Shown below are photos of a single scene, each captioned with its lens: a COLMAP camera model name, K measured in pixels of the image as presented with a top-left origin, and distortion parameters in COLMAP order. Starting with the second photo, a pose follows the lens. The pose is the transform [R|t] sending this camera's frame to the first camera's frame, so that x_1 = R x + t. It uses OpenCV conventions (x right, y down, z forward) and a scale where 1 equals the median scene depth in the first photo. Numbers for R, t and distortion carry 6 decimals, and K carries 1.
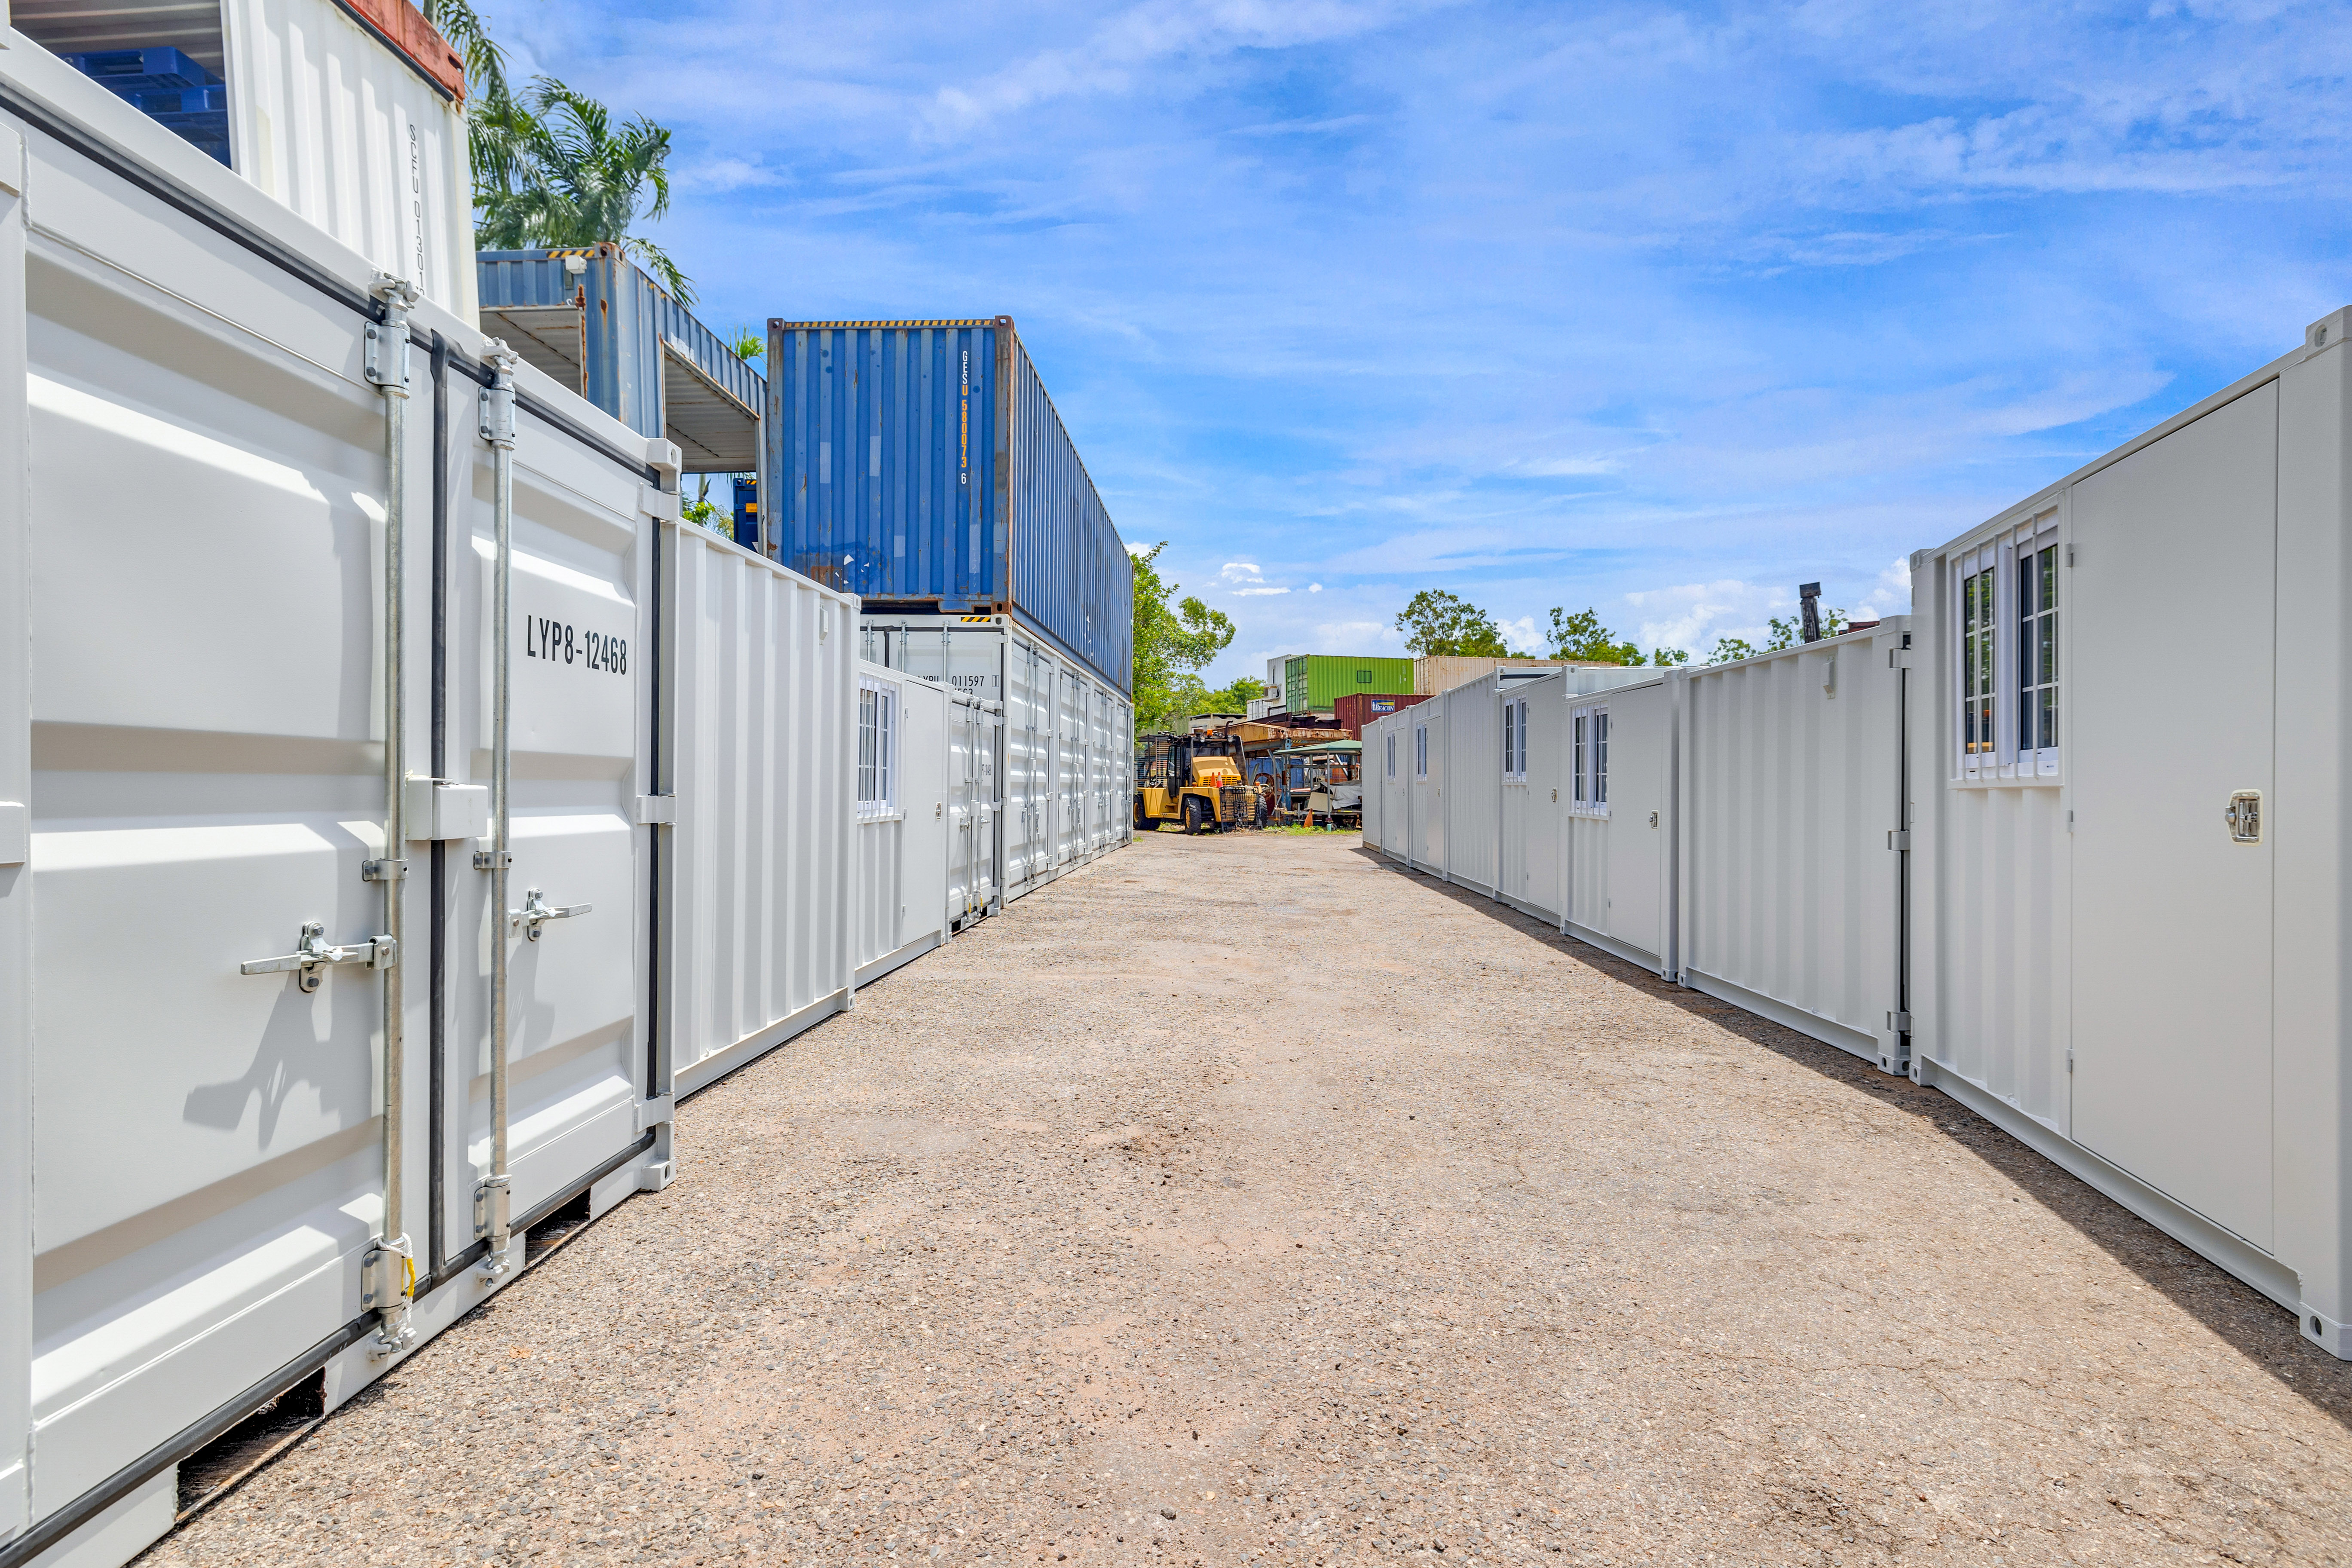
lens RADIAL K [[1107.8, 0, 1161.7], [0, 1107.8, 811.7], [0, 0, 1]] dist [0.008878, -0.000394]
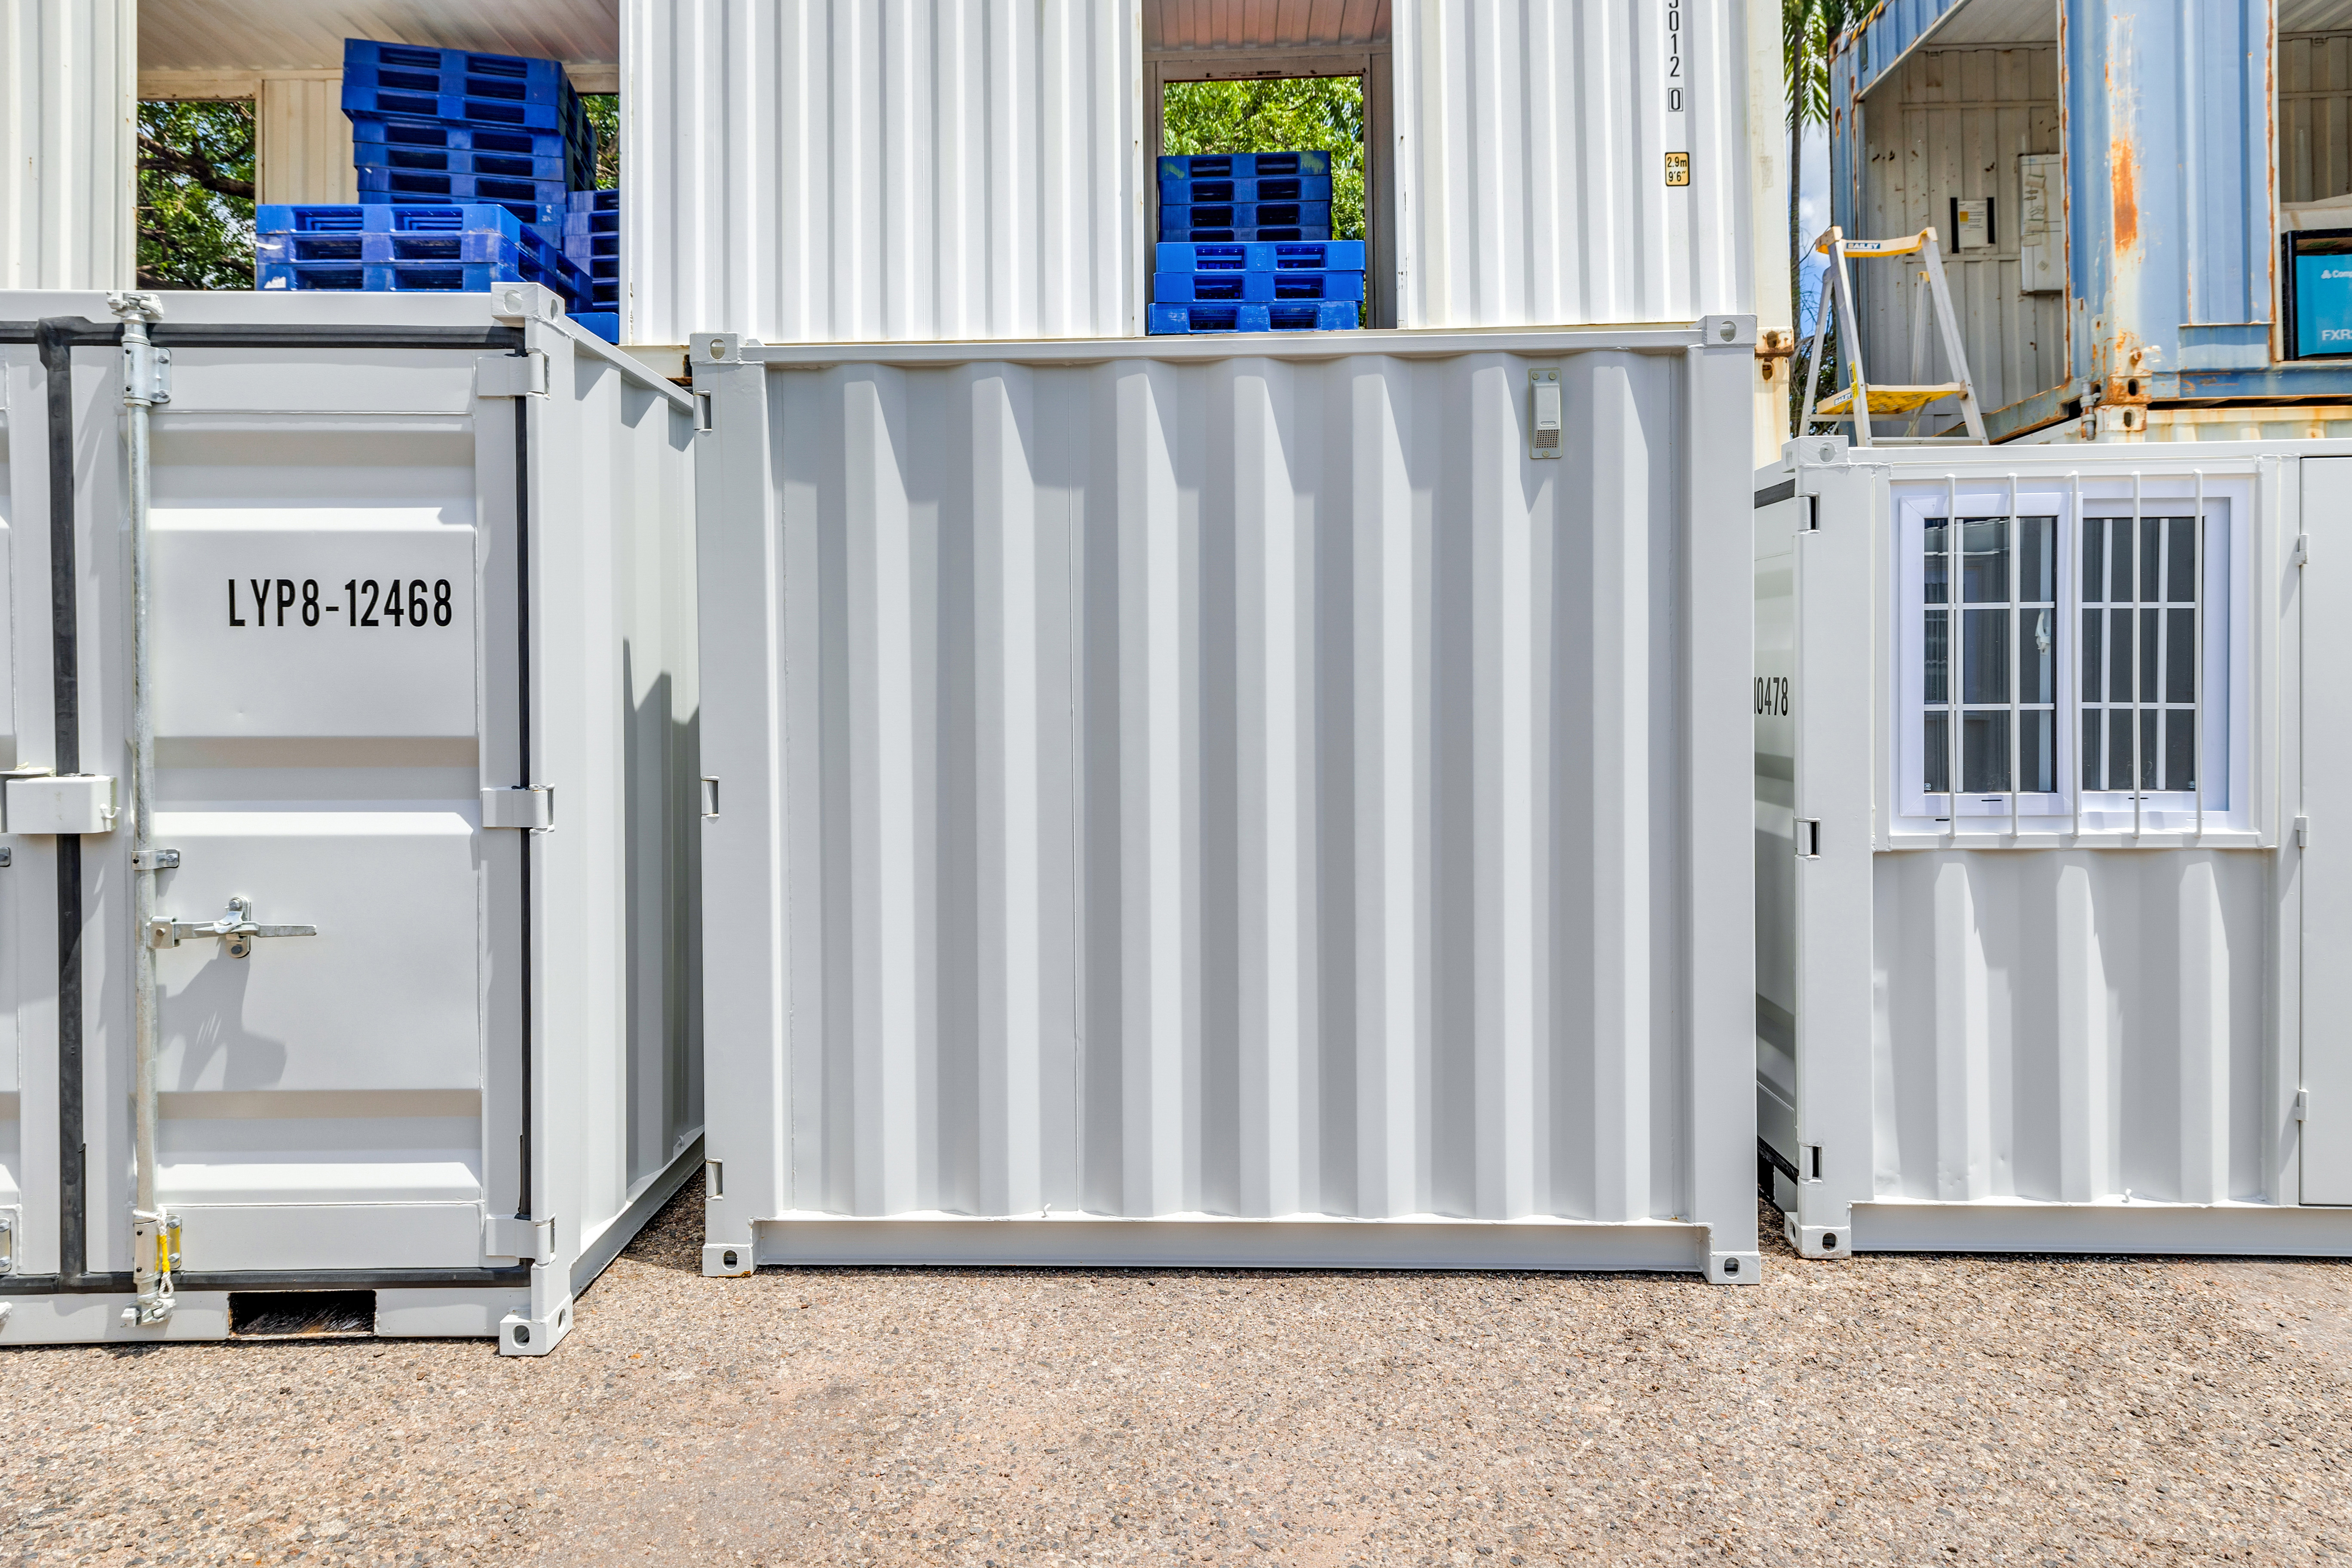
lens RADIAL K [[1284.9, 0, 1191.5], [0, 1284.9, 696.0], [0, 0, 1]] dist [0.016362, -0.002180]
pose [[0.038651, -0.004975, -0.999240, 0.400444], [-0.015748, 0.999860, -0.005587, -0.079027], [0.999129, 0.015952, 0.038567, 1.464789]]
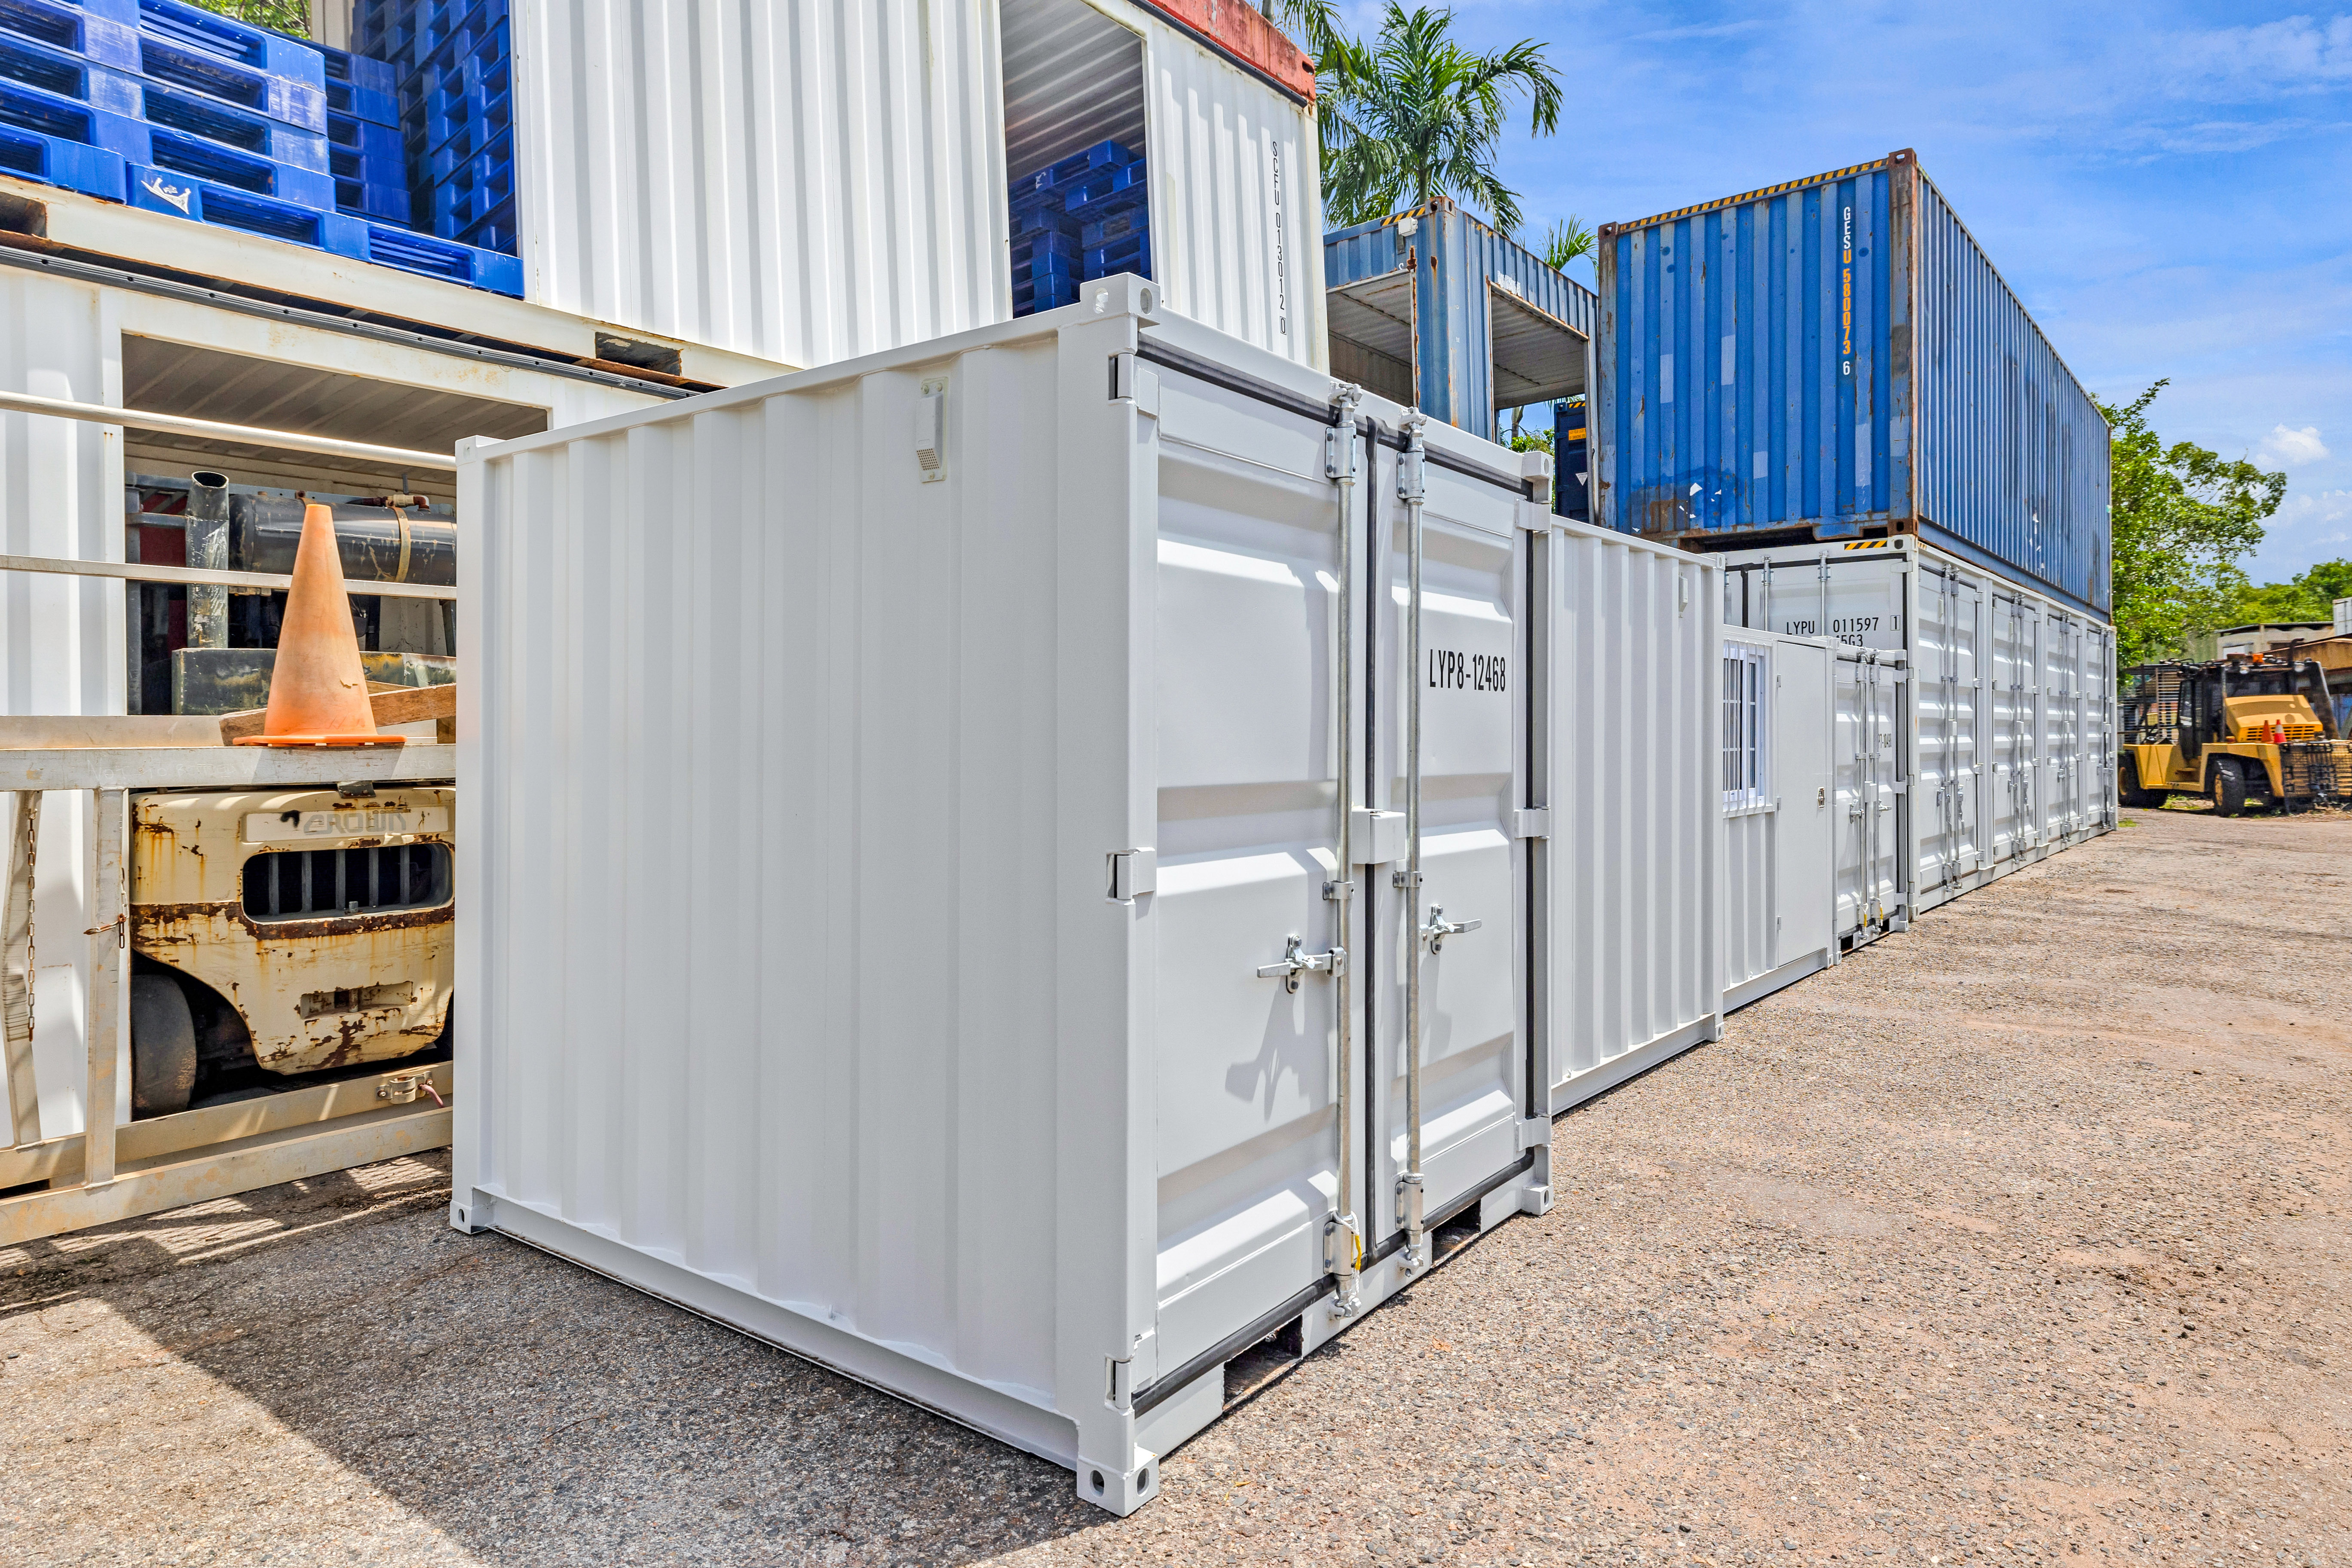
lens RADIAL K [[1360.5, 0, 1201.9], [0, 1360.5, 723.9], [0, 0, 1]] dist [0.035891, -0.020973]
pose [[0.818374, -0.019761, -0.574346, 0.003715], [-0.000651, 0.999376, -0.035312, -0.049576], [0.574685, 0.029272, 0.817851, -0.173327]]
